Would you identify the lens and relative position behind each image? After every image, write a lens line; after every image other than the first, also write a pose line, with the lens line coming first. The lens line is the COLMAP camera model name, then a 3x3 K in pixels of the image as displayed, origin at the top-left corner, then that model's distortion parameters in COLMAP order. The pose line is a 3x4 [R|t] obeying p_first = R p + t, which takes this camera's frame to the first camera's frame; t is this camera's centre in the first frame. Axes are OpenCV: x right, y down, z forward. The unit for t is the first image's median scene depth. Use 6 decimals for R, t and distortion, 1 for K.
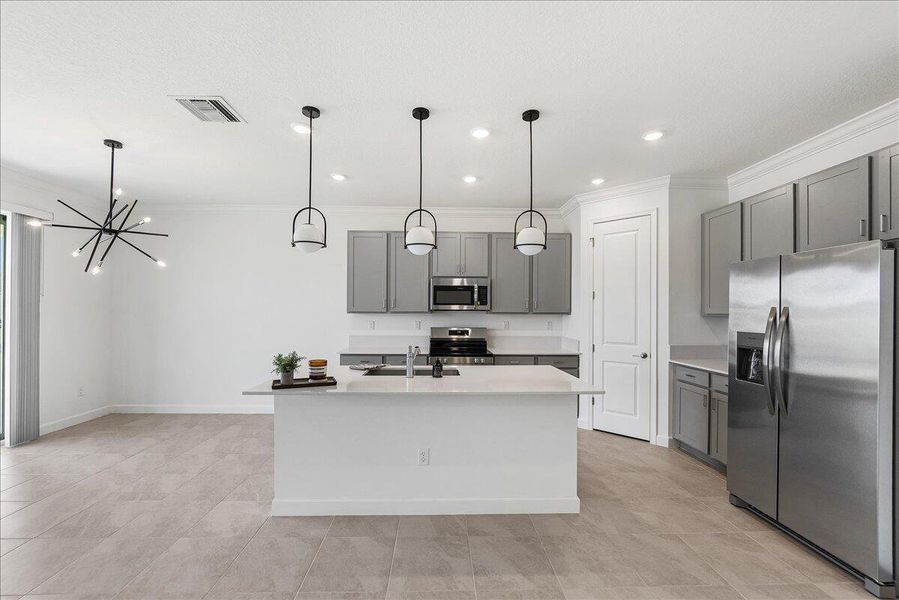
lens RADIAL K [[348.6, 0, 446.1], [0, 348.6, 309.5], [0, 0, 1]] dist [-0.008942, 0.000420]
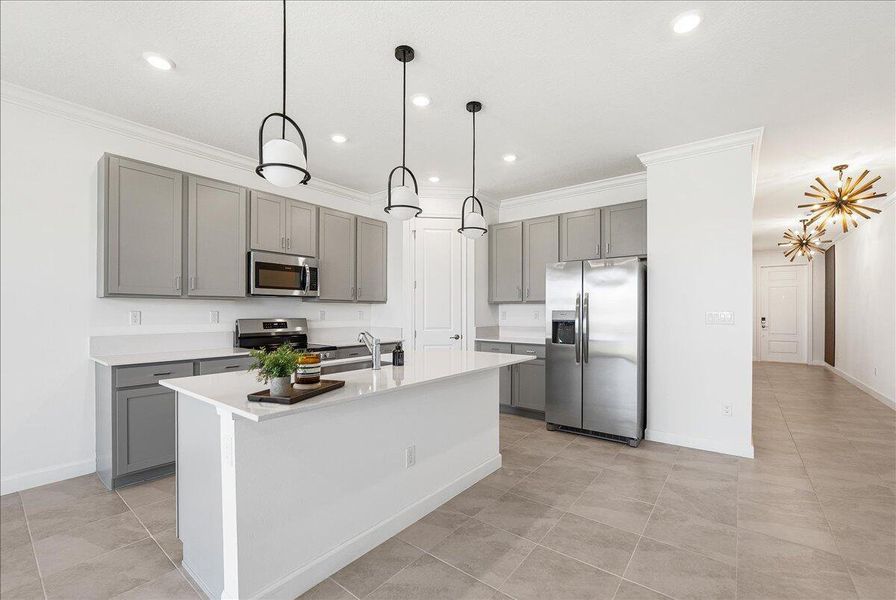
lens RADIAL K [[384.3, 0, 419.9], [0, 384.3, 312.0], [0, 0, 1]] dist [-0.014125, 0.000220]
pose [[0.661320, -0.005031, 0.750087, -0.512974], [-0.000089, 0.999977, 0.006786, 0.040533], [-0.750104, -0.004554, 0.661304, 0.243208]]
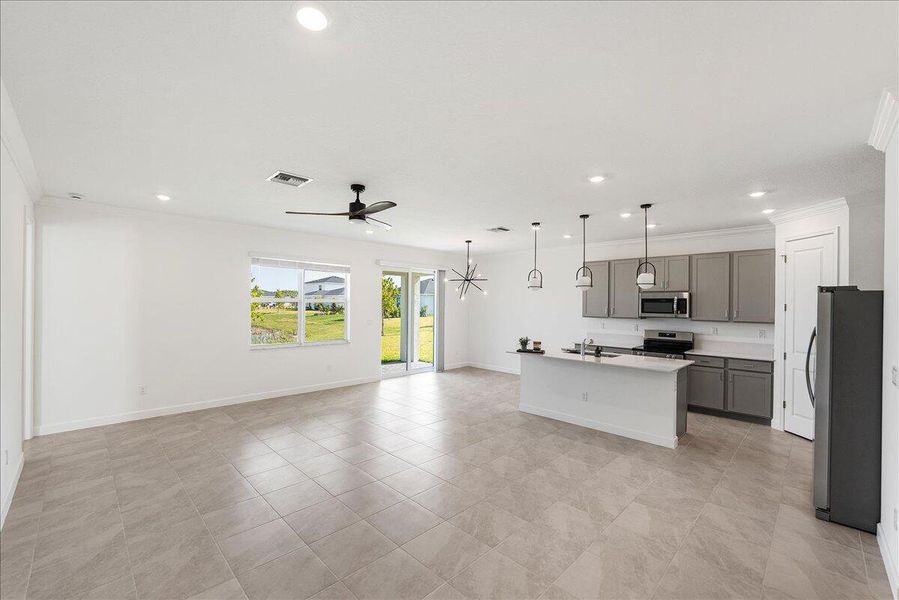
lens RADIAL K [[376.5, 0, 453.1], [0, 376.5, 302.5], [0, 0, 1]] dist [-0.018747, 0.000046]
pose [[0.682289, 0.000275, -0.731082, 0.643805], [-0.003679, 0.999989, -0.003057, -0.056050], [0.731073, 0.004775, 0.682282, -0.631063]]
